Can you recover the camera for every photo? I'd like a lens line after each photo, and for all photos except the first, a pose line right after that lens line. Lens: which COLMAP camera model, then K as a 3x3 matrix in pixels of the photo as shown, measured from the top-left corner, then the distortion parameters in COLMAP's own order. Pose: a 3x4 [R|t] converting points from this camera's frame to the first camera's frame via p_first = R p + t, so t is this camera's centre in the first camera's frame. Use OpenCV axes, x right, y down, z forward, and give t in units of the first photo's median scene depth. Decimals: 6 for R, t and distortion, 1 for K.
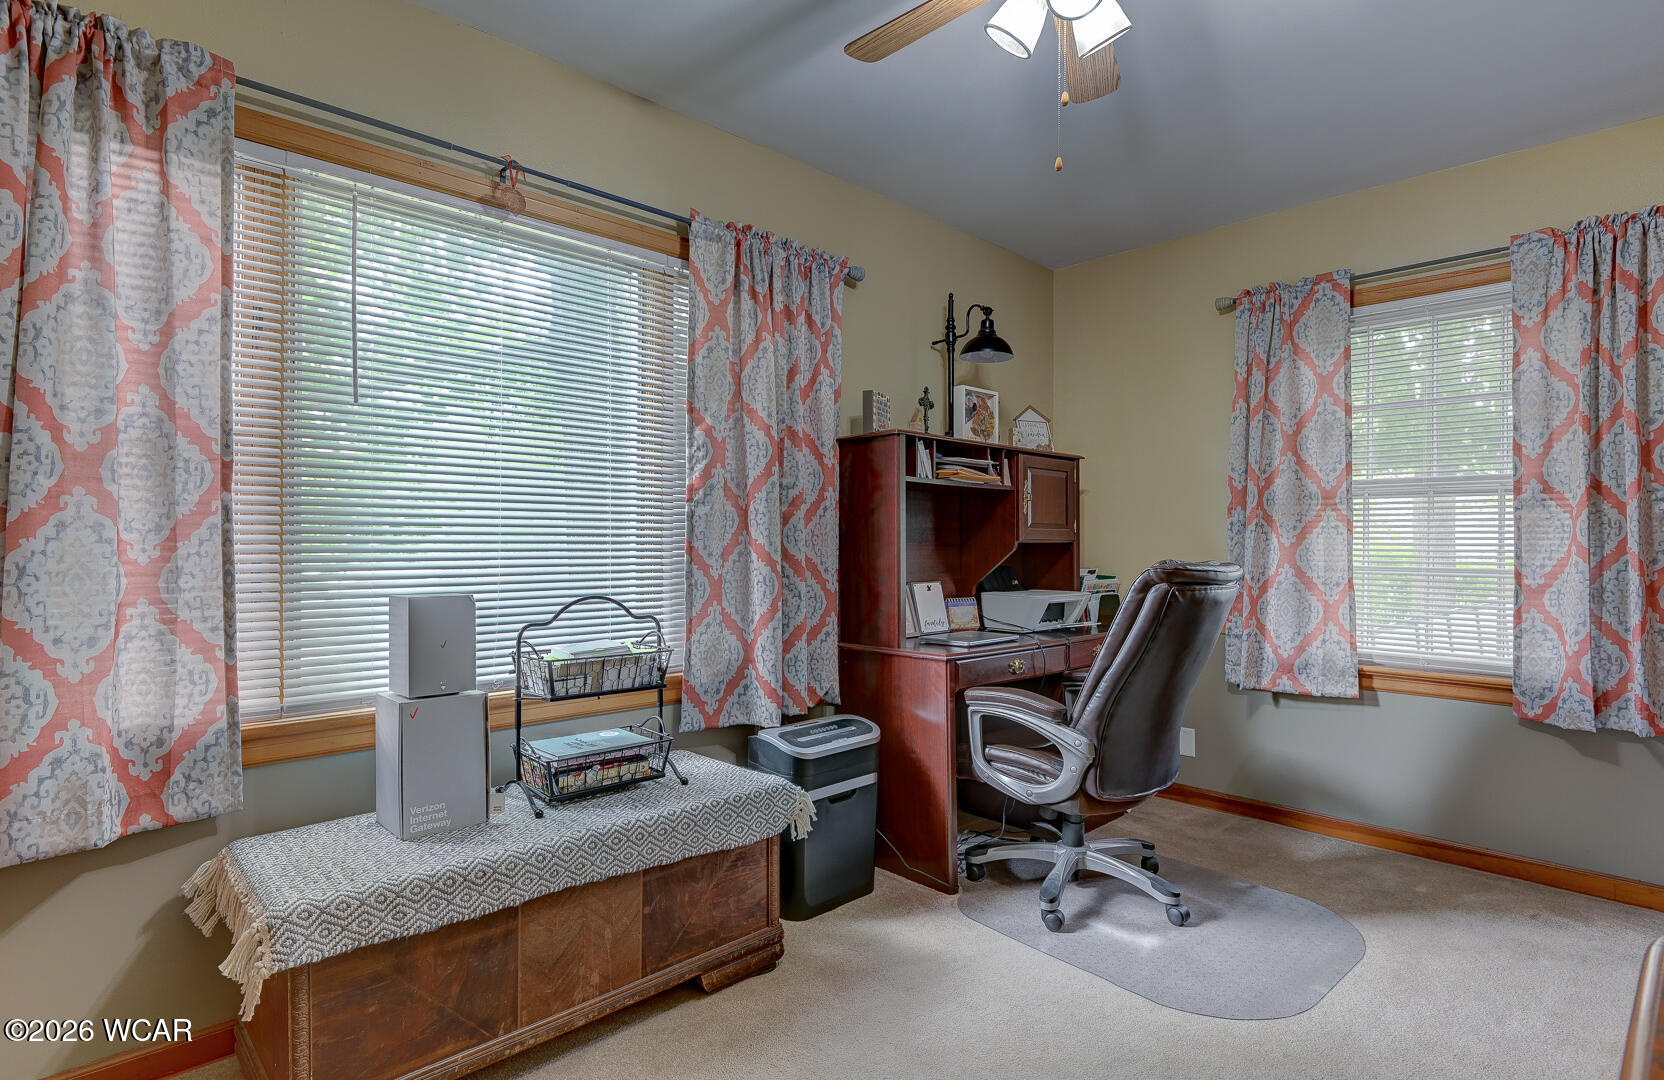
lens RADIAL K [[852.2, 0, 836.7], [0, 852.2, 539.9], [0, 0, 1]] dist [0.002852, 0.000581]
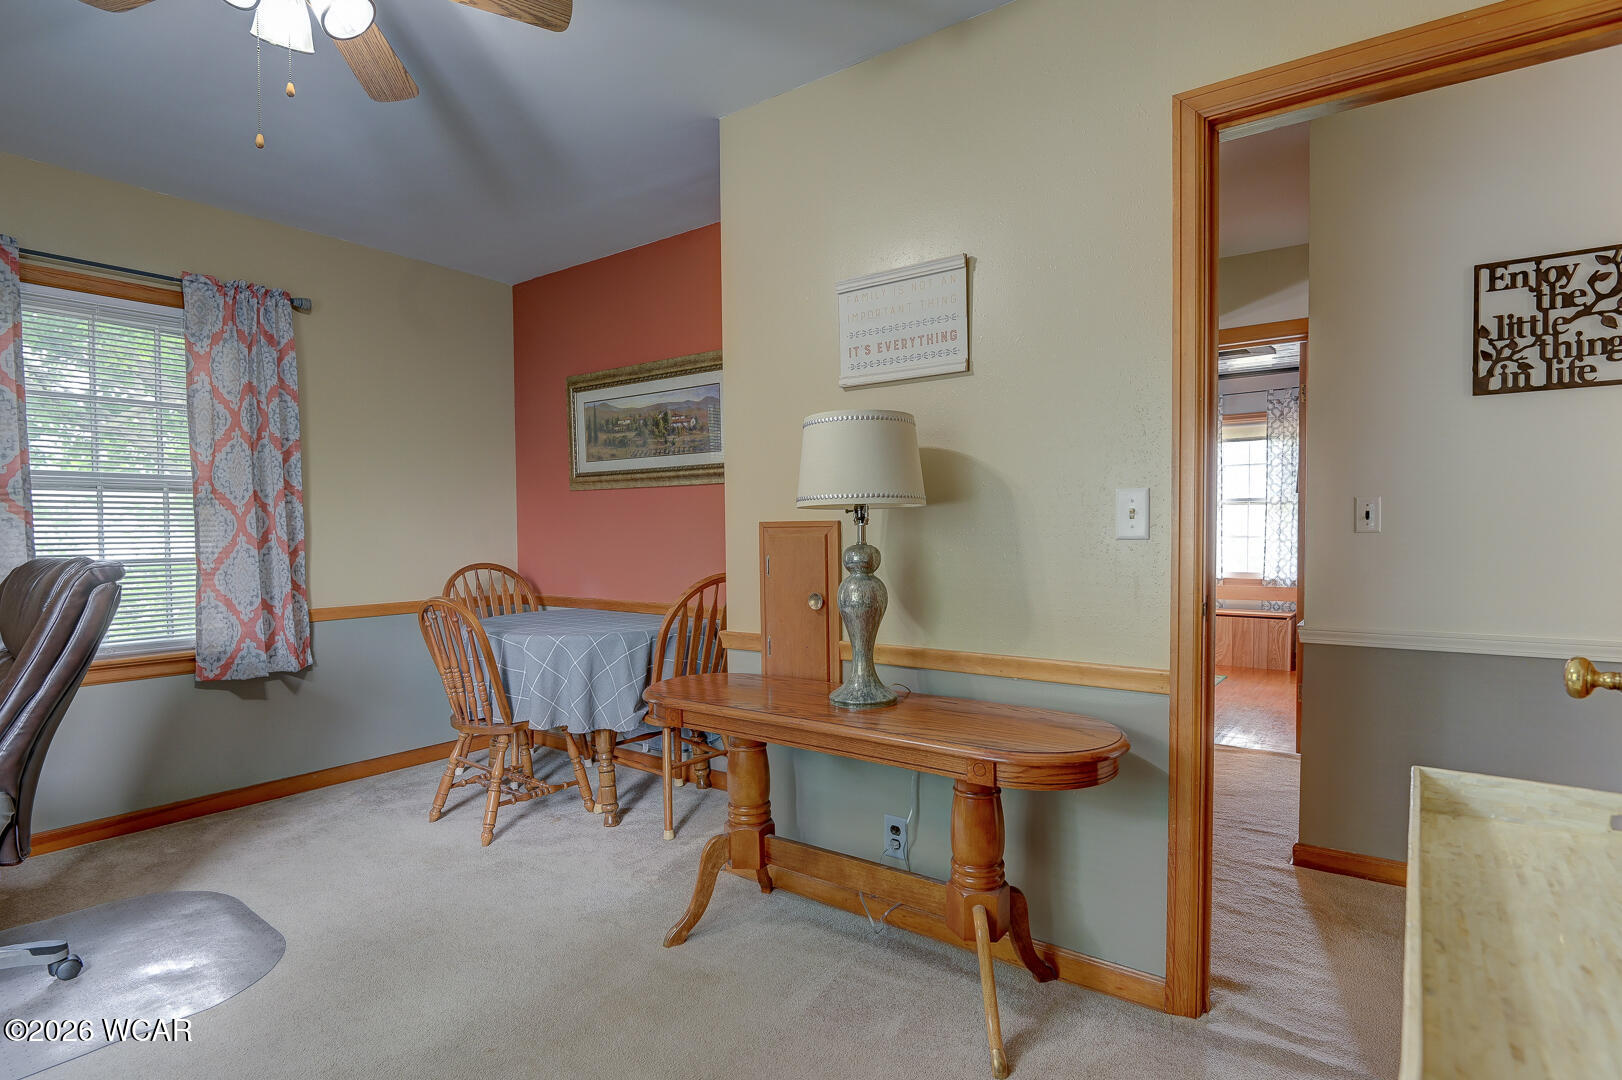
lens RADIAL K [[834.6, 0, 813.5], [0, 834.6, 541.7], [0, 0, 1]] dist [0.002626, 0.000453]
pose [[-0.151563, -0.017969, 0.988284, -0.478980], [0.007877, 0.999781, 0.019386, -0.002207], [-0.988416, 0.010722, -0.151388, 0.329469]]
